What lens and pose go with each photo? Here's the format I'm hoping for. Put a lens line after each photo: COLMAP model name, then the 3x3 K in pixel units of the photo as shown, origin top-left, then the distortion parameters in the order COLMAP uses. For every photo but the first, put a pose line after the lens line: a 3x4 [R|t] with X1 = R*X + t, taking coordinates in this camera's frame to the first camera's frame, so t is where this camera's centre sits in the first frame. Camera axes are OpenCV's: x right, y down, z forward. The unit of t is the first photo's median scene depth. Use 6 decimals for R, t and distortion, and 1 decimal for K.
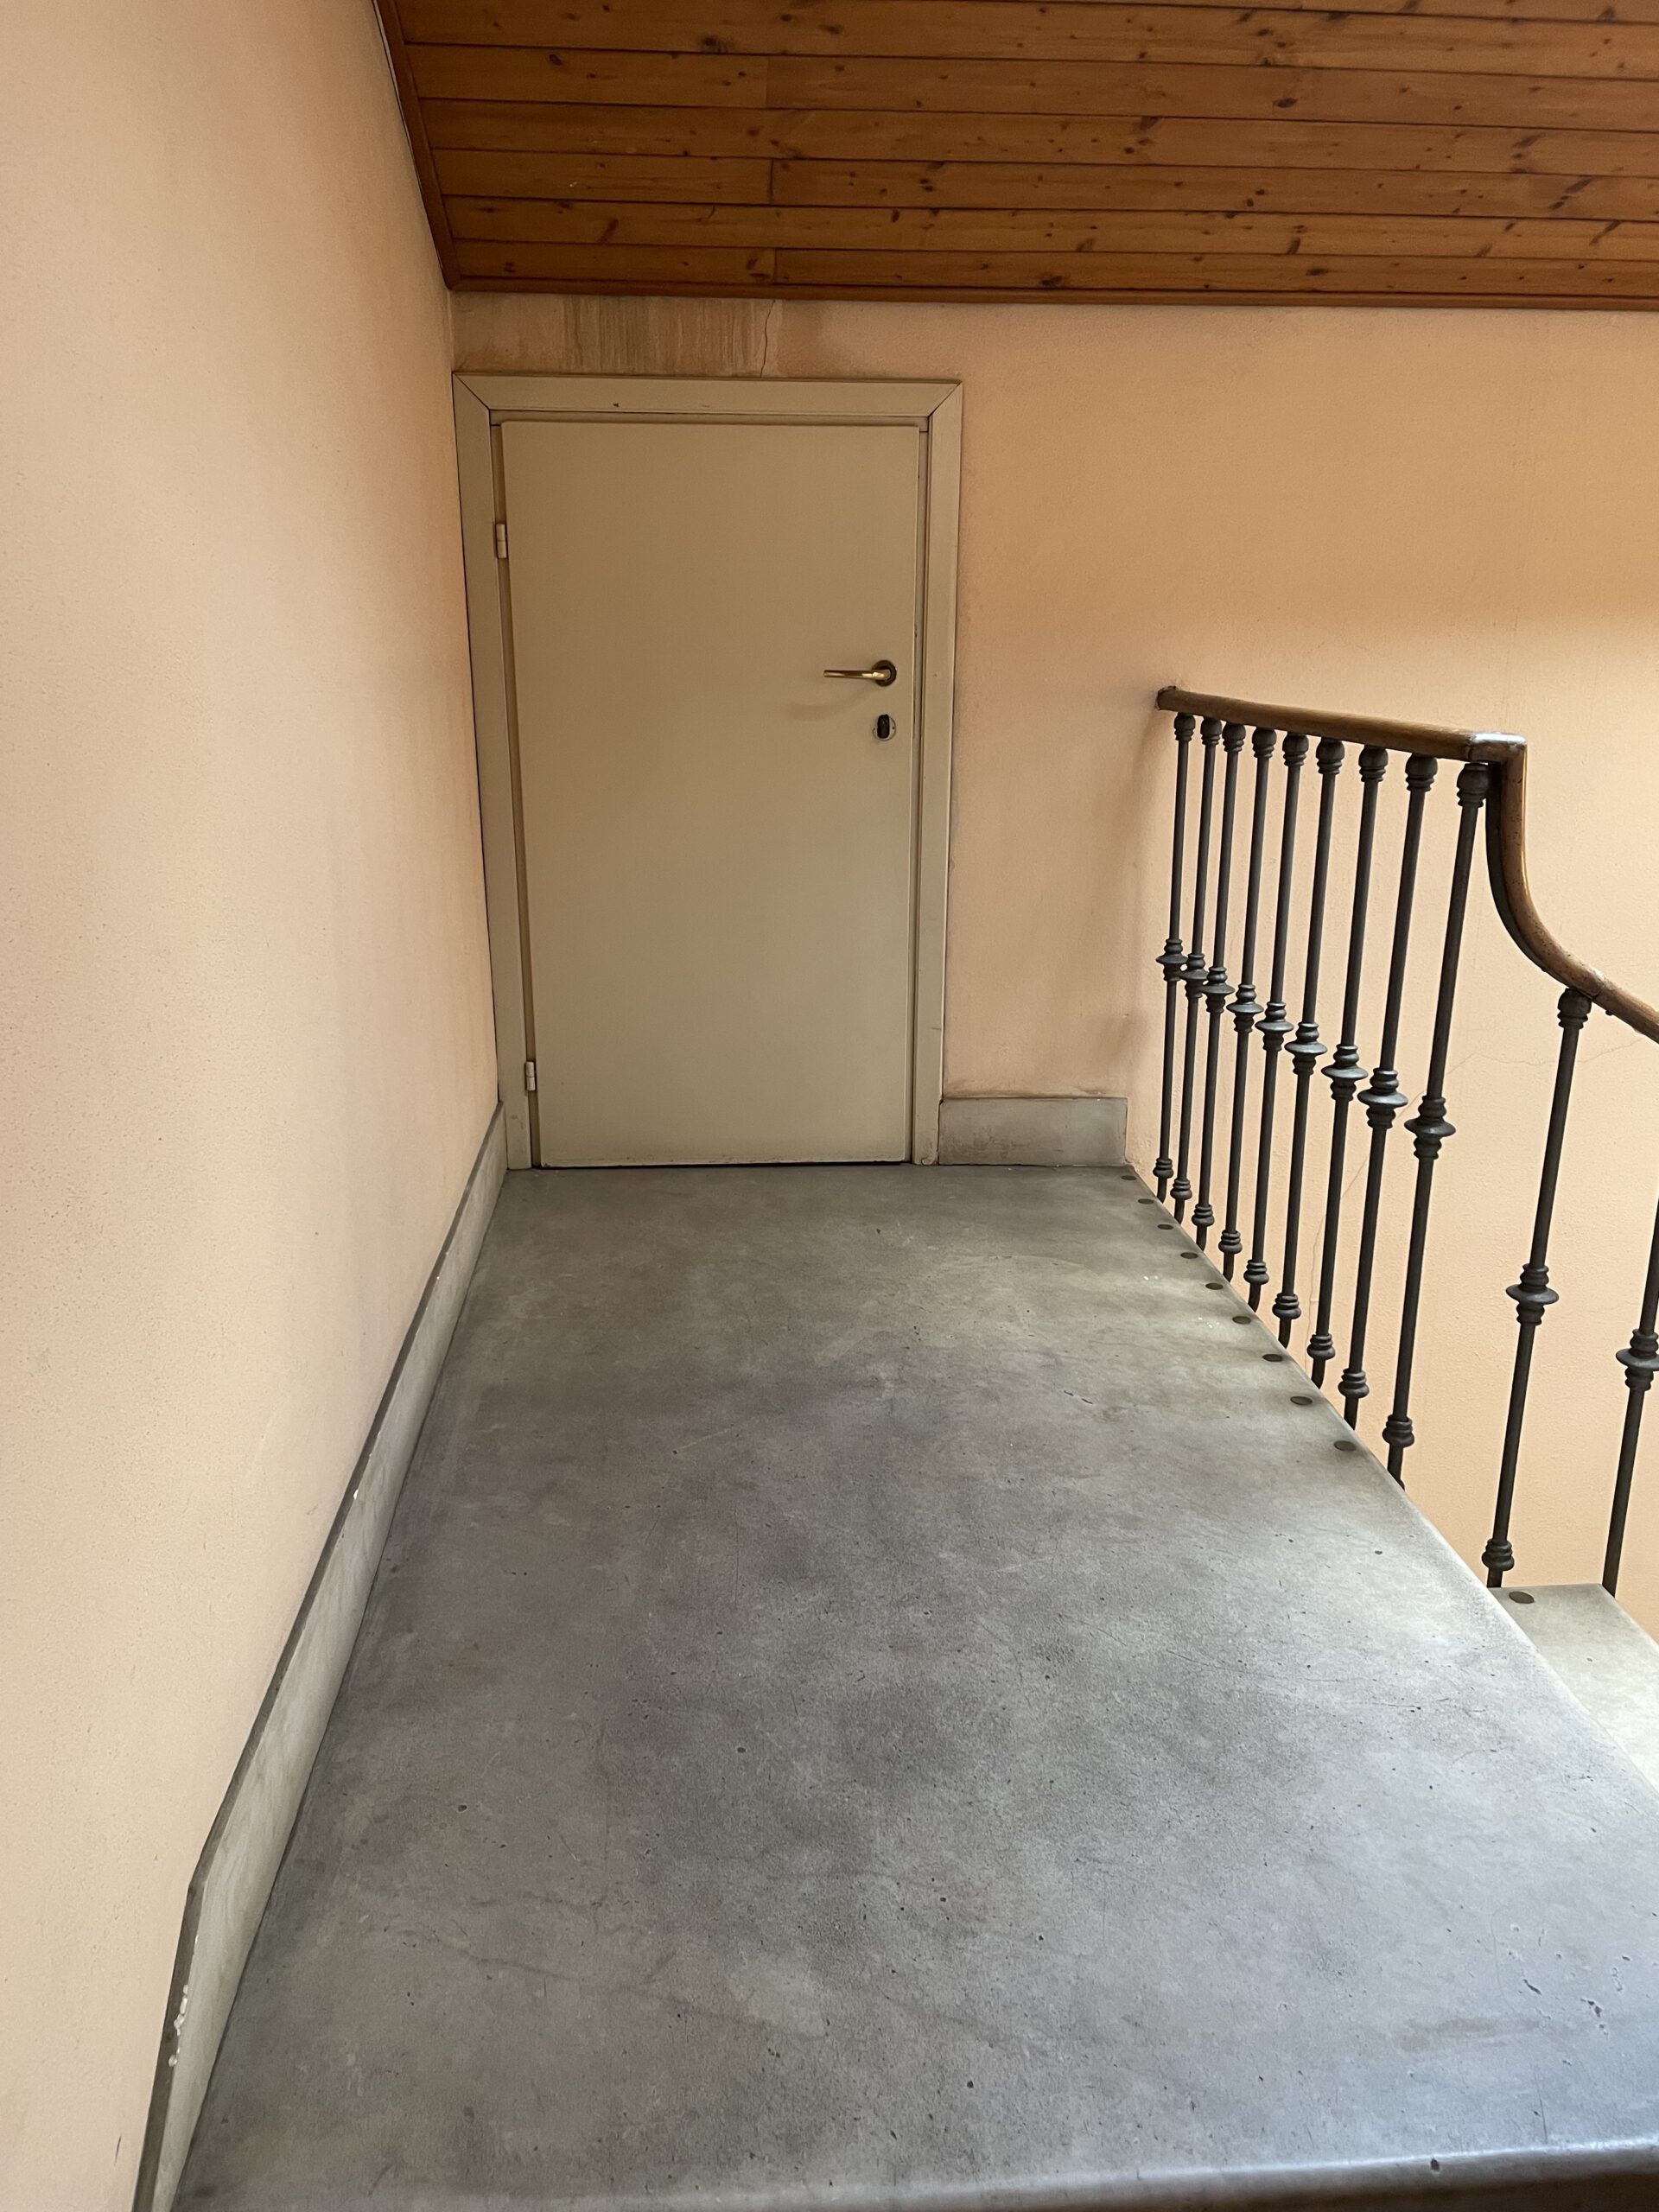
lens RADIAL K [[1672.3, 0, 829.5], [0, 1672.3, 1106.0], [0, 0, 1]] dist [0.078781, -0.071959]
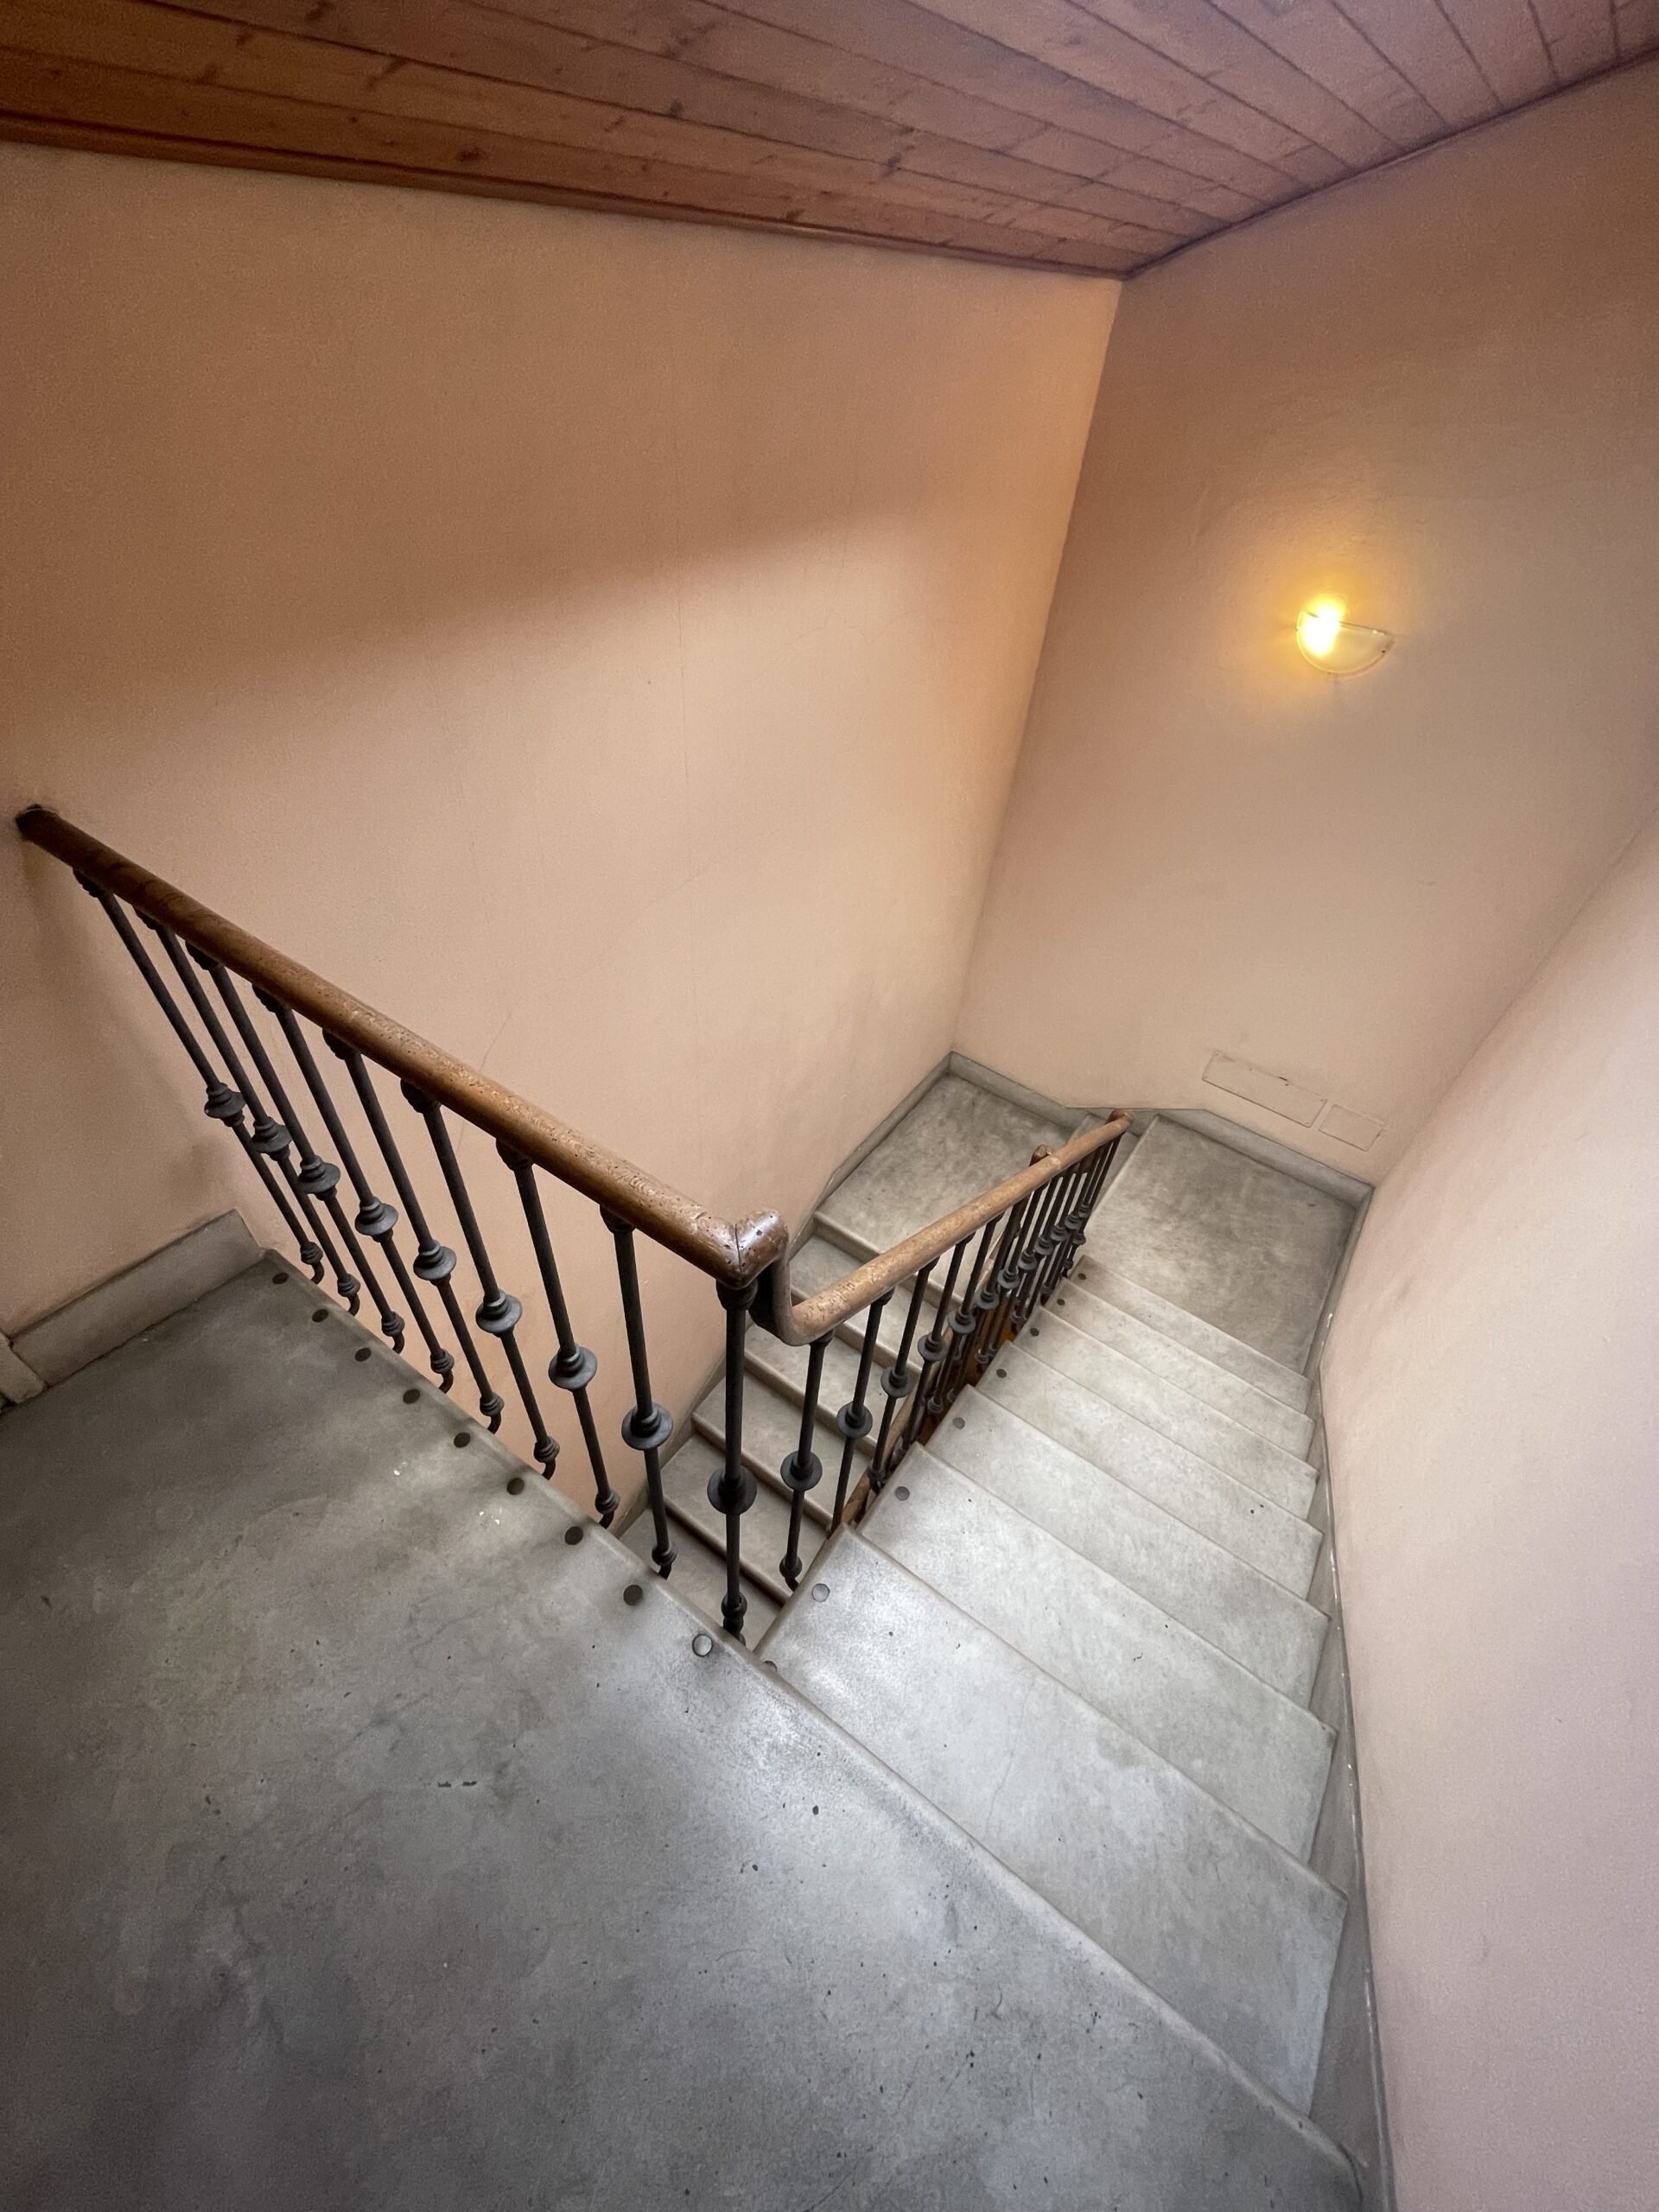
lens RADIAL K [[895.5, 0, 829.5], [0, 895.5, 1106.0], [0, 0, 1]] dist [0.000713, 0.000146]
pose [[0.644959, -0.496880, 0.580636, 0.156254], [0.150137, 0.827355, 0.541241, -0.340159], [-0.749324, -0.261904, 0.608210, 0.544921]]
